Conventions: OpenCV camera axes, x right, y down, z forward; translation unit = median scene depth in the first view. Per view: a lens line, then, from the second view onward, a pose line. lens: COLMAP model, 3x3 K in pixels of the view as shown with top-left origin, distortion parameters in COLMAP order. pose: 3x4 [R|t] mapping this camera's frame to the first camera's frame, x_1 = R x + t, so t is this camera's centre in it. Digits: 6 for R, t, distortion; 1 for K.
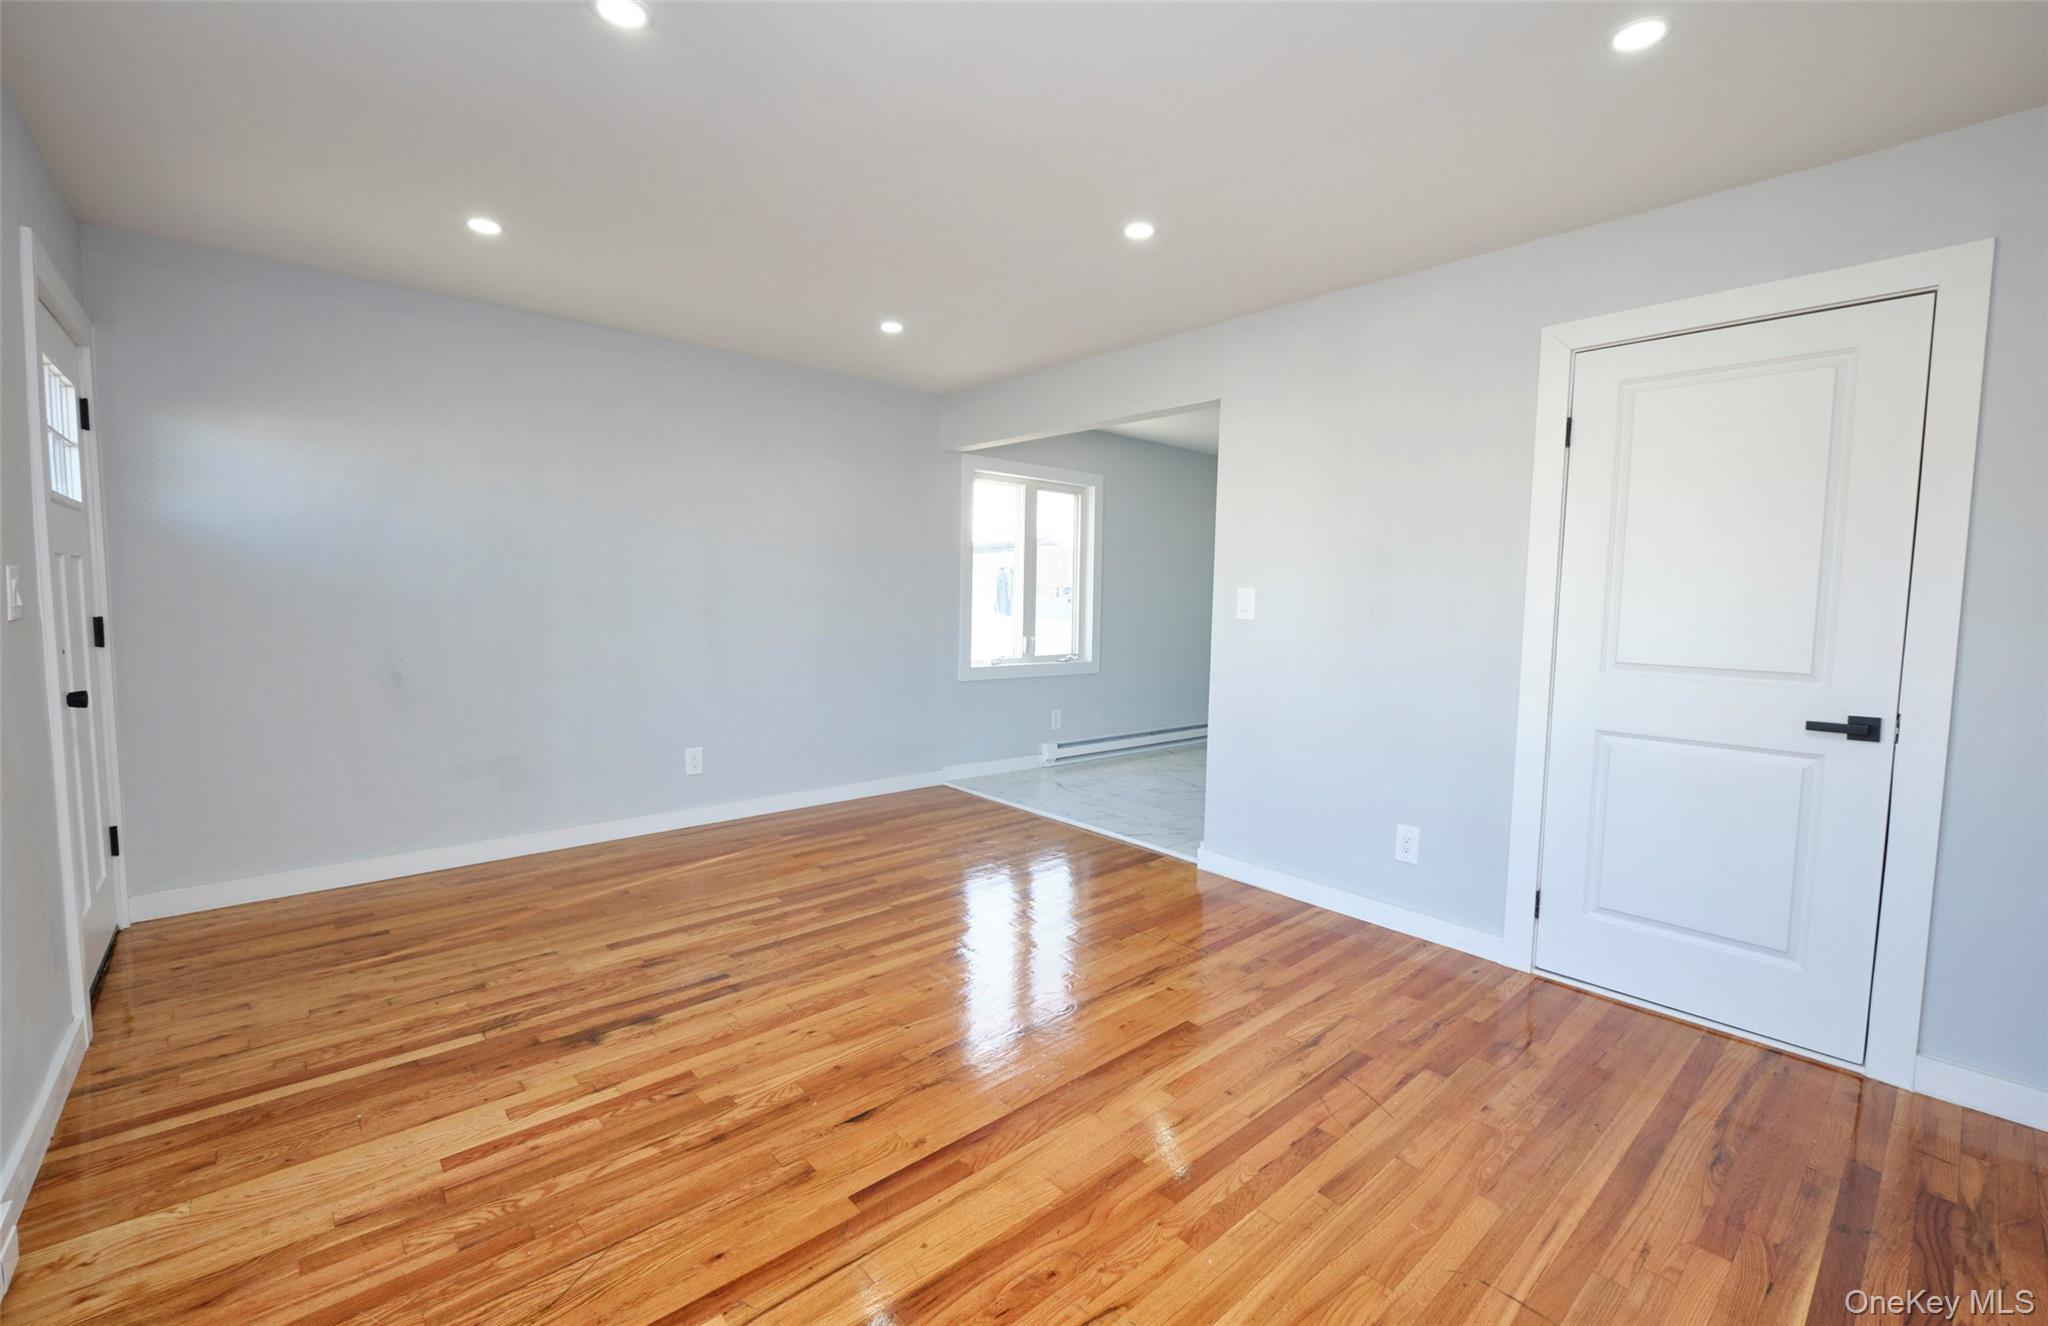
lens RADIAL K [[871.9, 0, 1021.7], [0, 871.9, 660.2], [0, 0, 1]] dist [-0.000671, -0.000941]
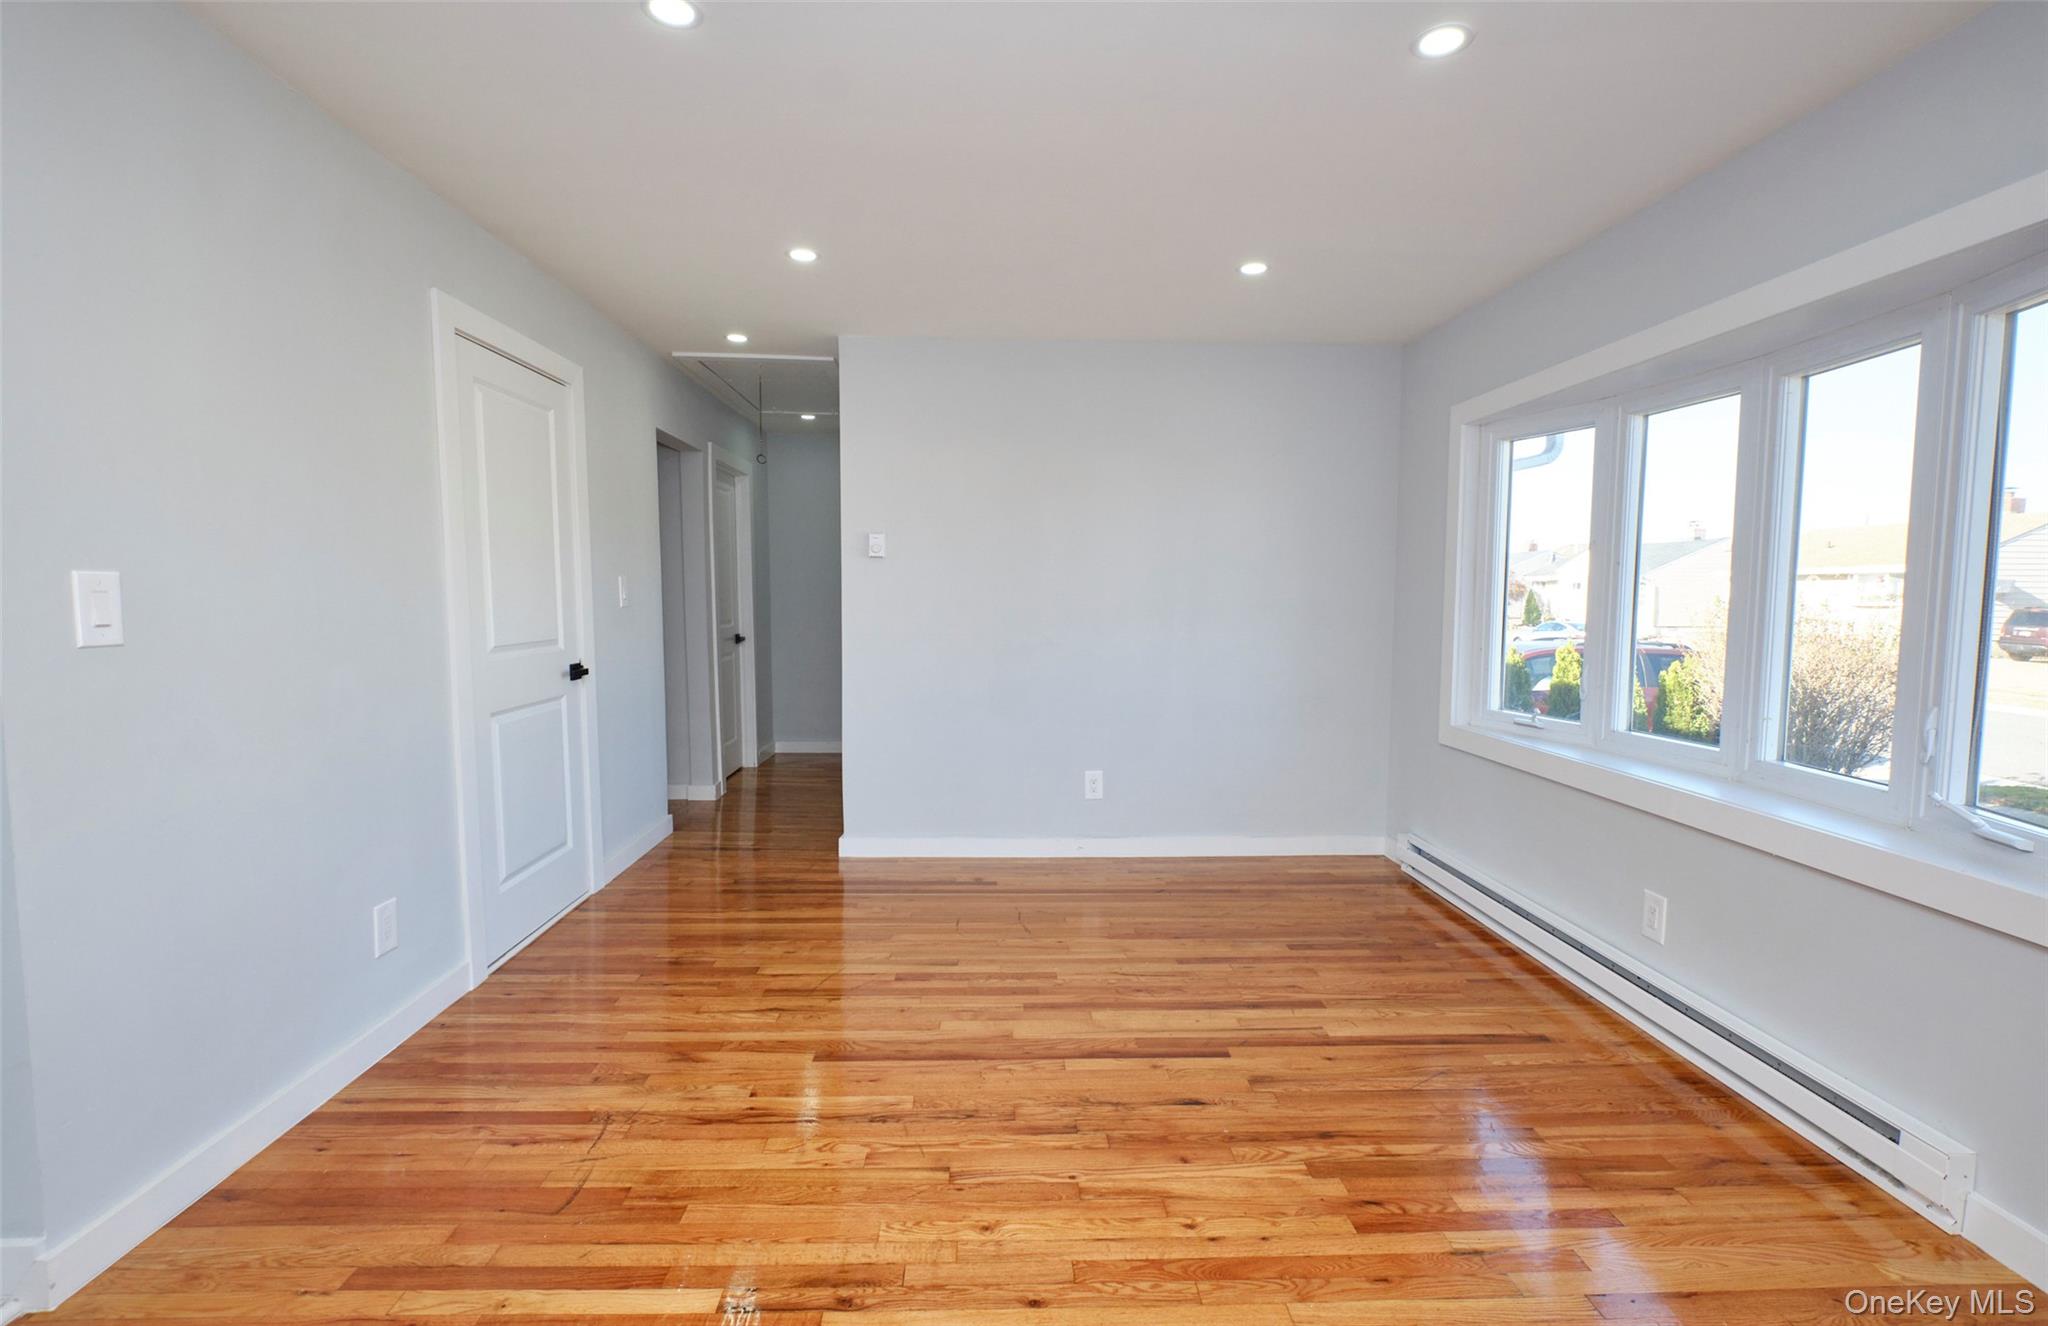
lens RADIAL K [[932.0, 0, 1040.3], [0, 932.0, 643.0], [0, 0, 1]] dist [-0.003013, -0.000285]
pose [[-0.791416, -0.059110, 0.608413, -0.528129], [0.026211, 0.991117, 0.130386, -0.128286], [-0.610716, 0.119136, -0.782836, 1.474572]]
